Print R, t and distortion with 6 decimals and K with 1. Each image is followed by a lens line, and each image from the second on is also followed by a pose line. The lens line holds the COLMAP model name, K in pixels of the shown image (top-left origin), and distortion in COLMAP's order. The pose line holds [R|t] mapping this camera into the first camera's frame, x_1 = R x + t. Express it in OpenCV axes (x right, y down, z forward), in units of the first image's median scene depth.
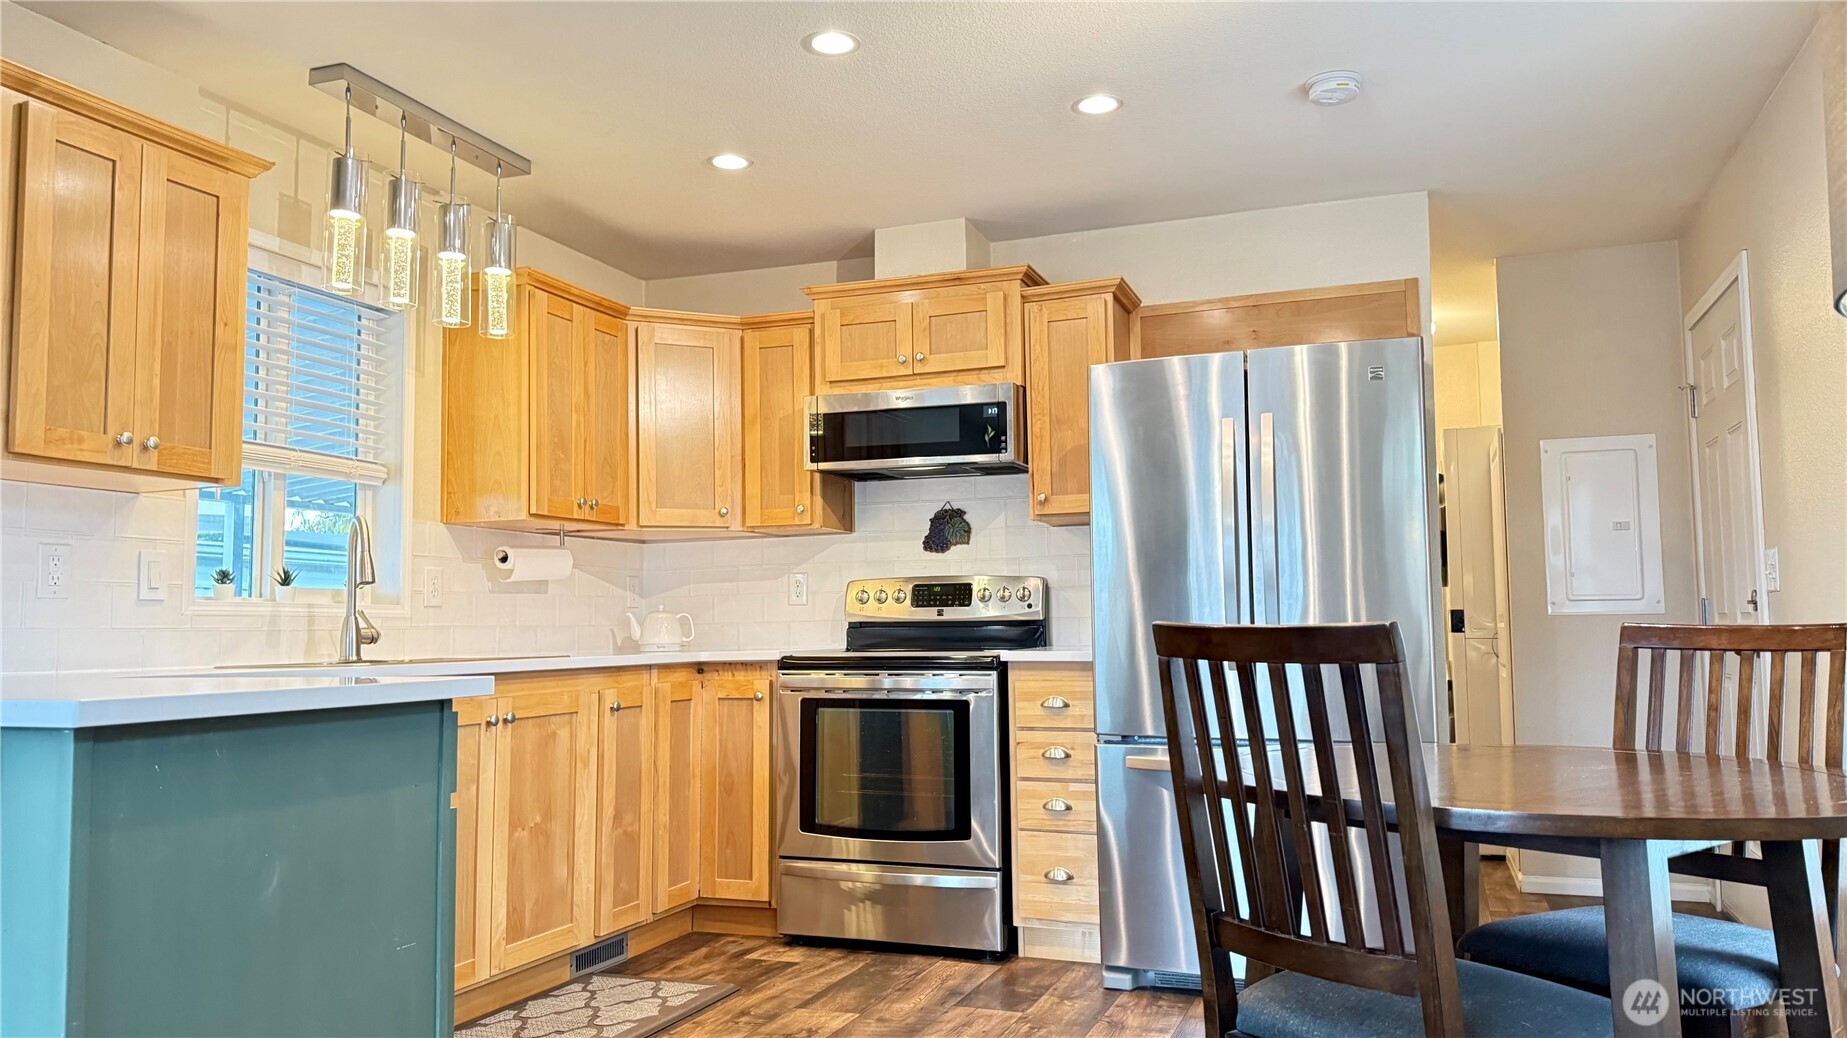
lens RADIAL K [[1322.3, 0, 923.5], [0, 1322.3, 519.0], [0, 0, 1]] dist [0.100755, -0.156047]
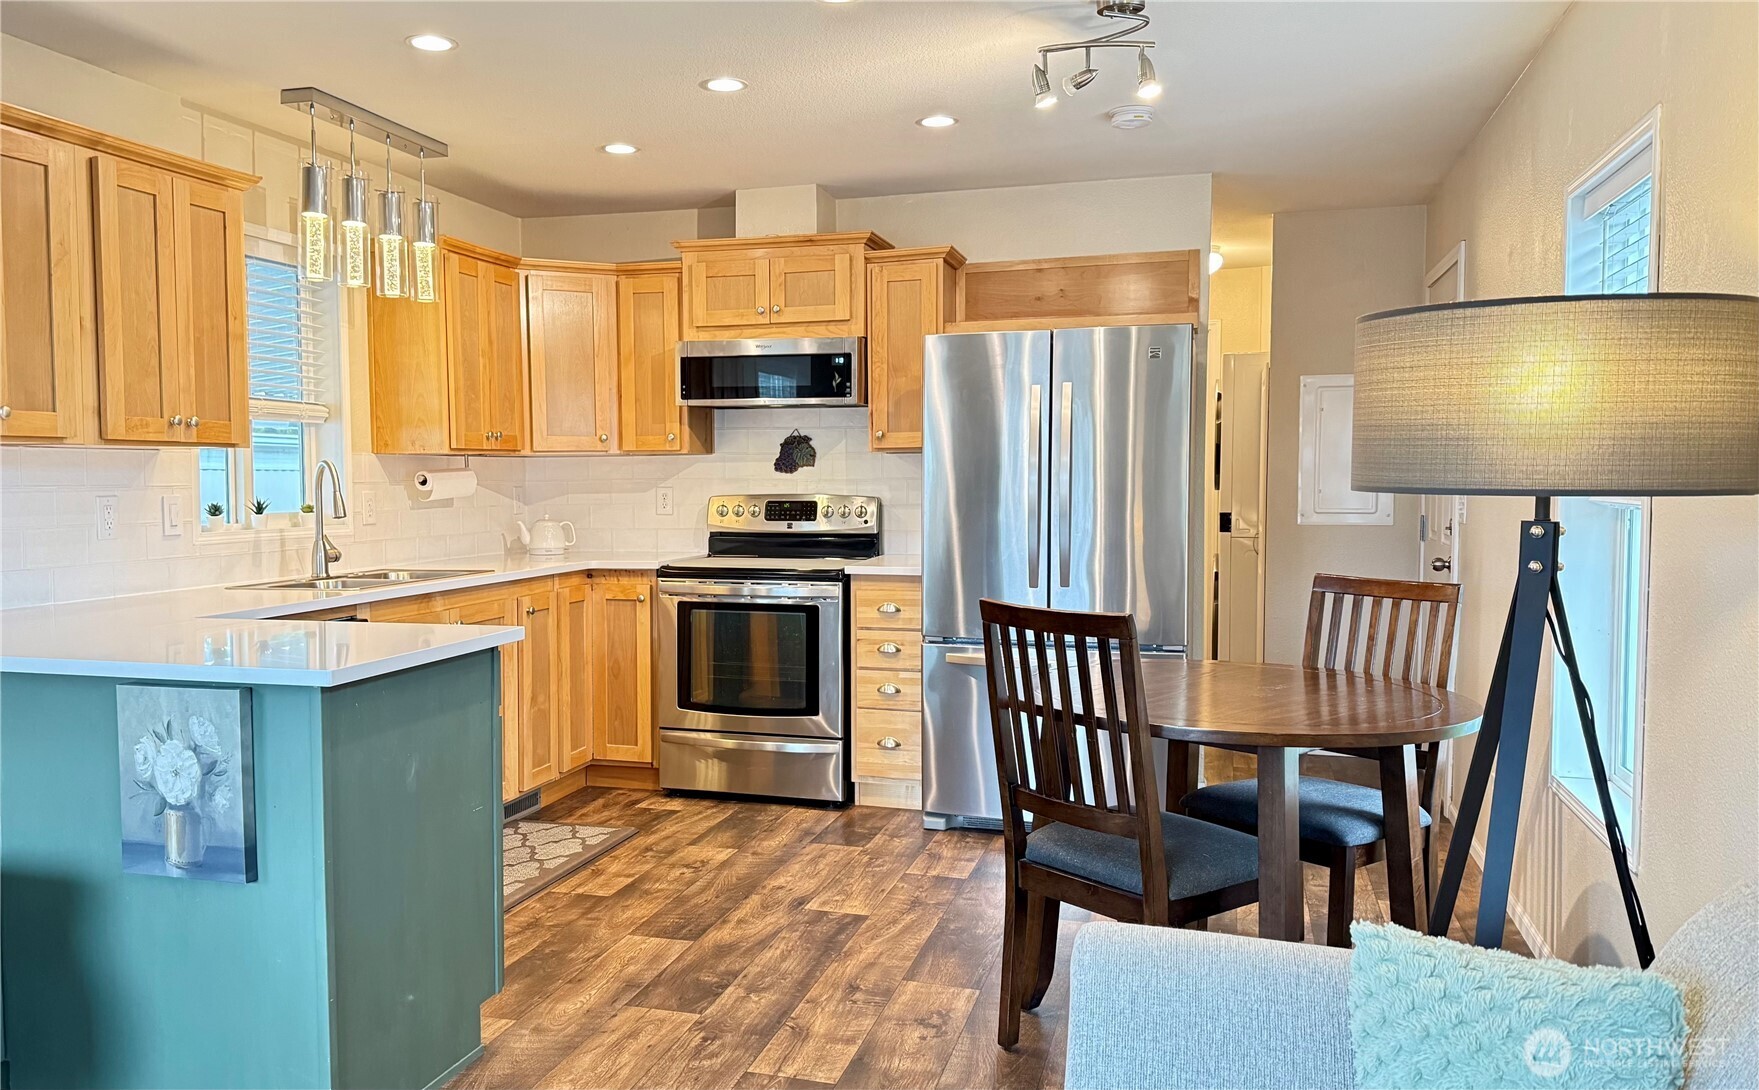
lens RADIAL K [[1383.4, 0, 789.0], [0, 1383.4, 546.3], [0, 0, 1]] dist [0.090177, -0.000009]
pose [[0.998612, 0.004335, 0.052490, -0.060239], [-0.011577, 0.990301, 0.138459, -0.093661], [-0.051381, -0.138874, 0.988976, -0.255683]]
